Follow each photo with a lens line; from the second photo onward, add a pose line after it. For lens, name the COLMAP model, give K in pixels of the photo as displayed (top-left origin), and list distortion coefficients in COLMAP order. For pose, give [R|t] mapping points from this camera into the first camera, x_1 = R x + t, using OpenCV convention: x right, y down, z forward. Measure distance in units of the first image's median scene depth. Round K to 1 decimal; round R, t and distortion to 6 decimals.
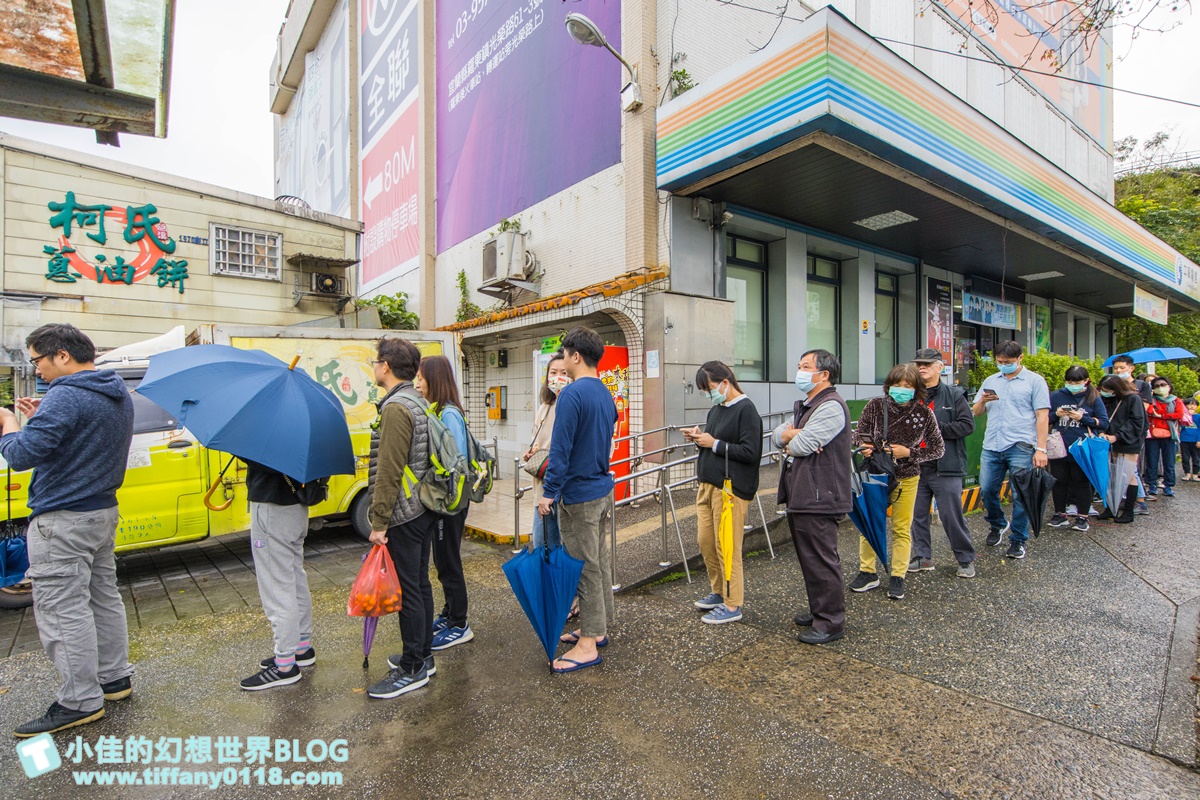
lens RADIAL K [[620.2, 0, 607.6], [0, 620.2, 401.3], [0, 0, 1]] dist [-0.010842, 0.002324]
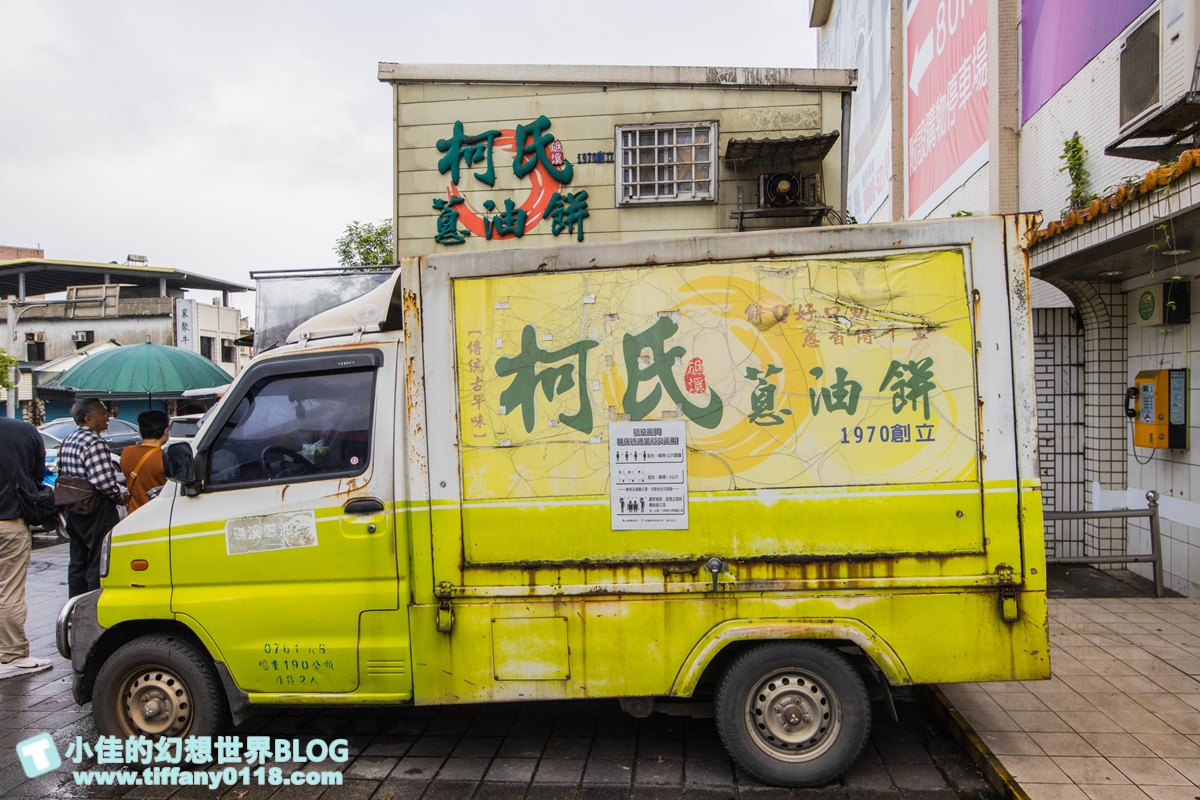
lens RADIAL K [[742.4, 0, 608.4], [0, 742.4, 401.7], [0, 0, 1]] dist [-0.007474, -0.001344]
pose [[0.685456, 0.009055, -0.728057, -0.086499], [0.002922, 0.999880, 0.015187, -0.013972], [0.728108, -0.012538, 0.685348, 0.481867]]
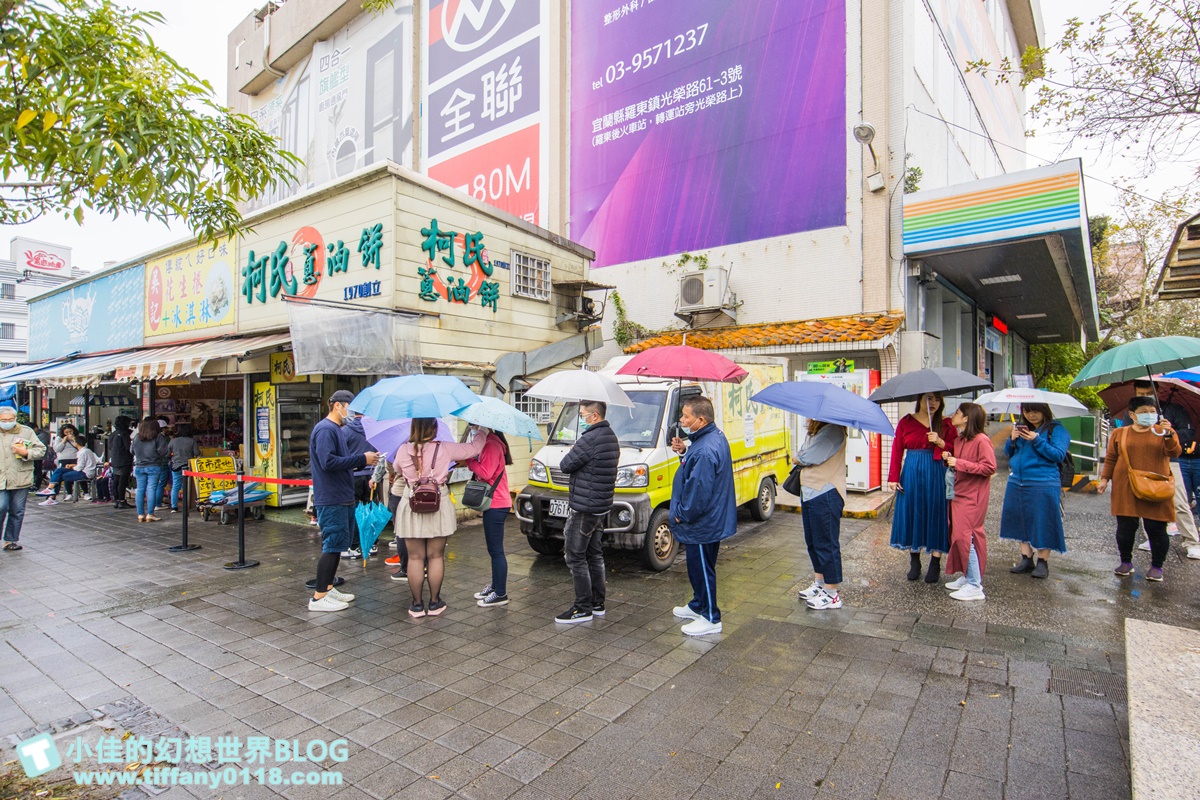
lens RADIAL K [[643.0, 0, 591.1], [0, 643.0, 396.9], [0, 0, 1]] dist [-0.000135, 0.000482]
pose [[0.969635, 0.008907, 0.244393, -0.824503], [-0.006138, 0.999908, -0.012089, -0.009781], [-0.244478, 0.010221, 0.969601, -0.167820]]
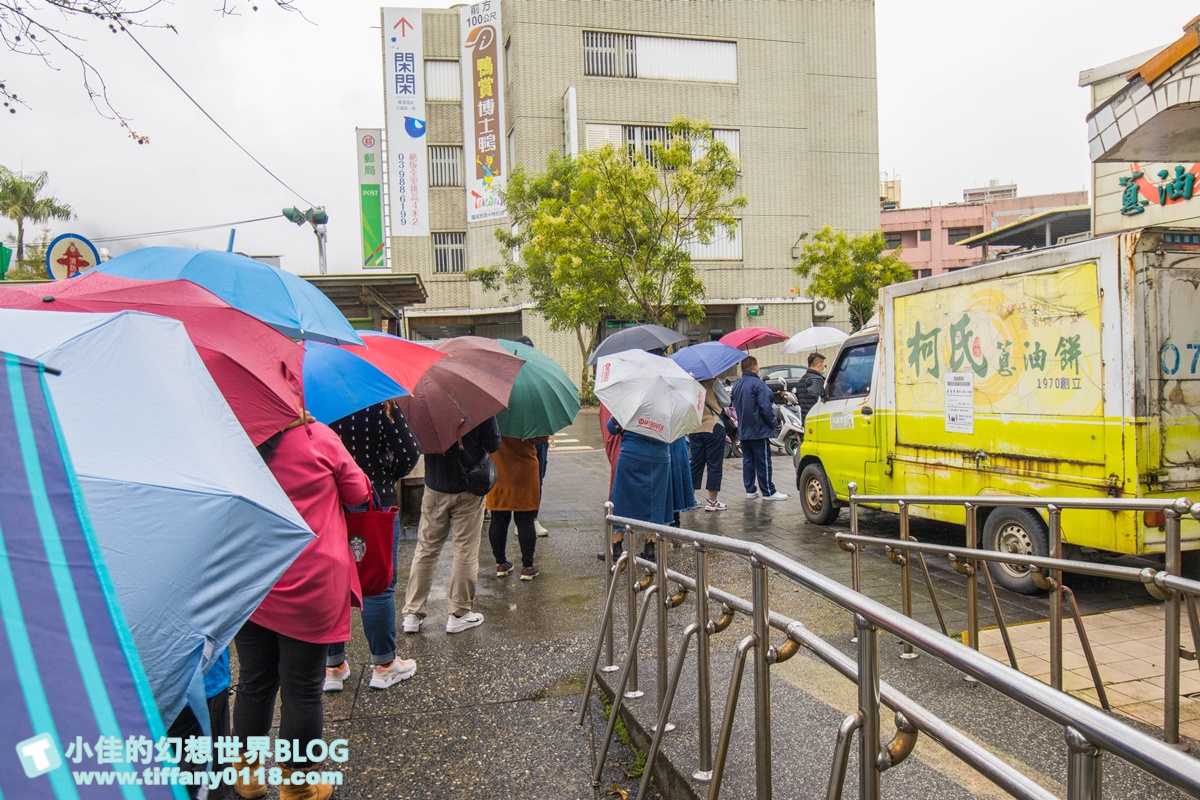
lens RADIAL K [[803.5, 0, 602.9], [0, 803.5, 399.6], [0, 0, 1]] dist [0.013144, -0.022834]
pose [[-0.447100, 0.072728, -0.891522, 0.438741], [0.035403, 0.997347, 0.063607, -0.031279], [0.893783, -0.003124, -0.448489, 0.784501]]
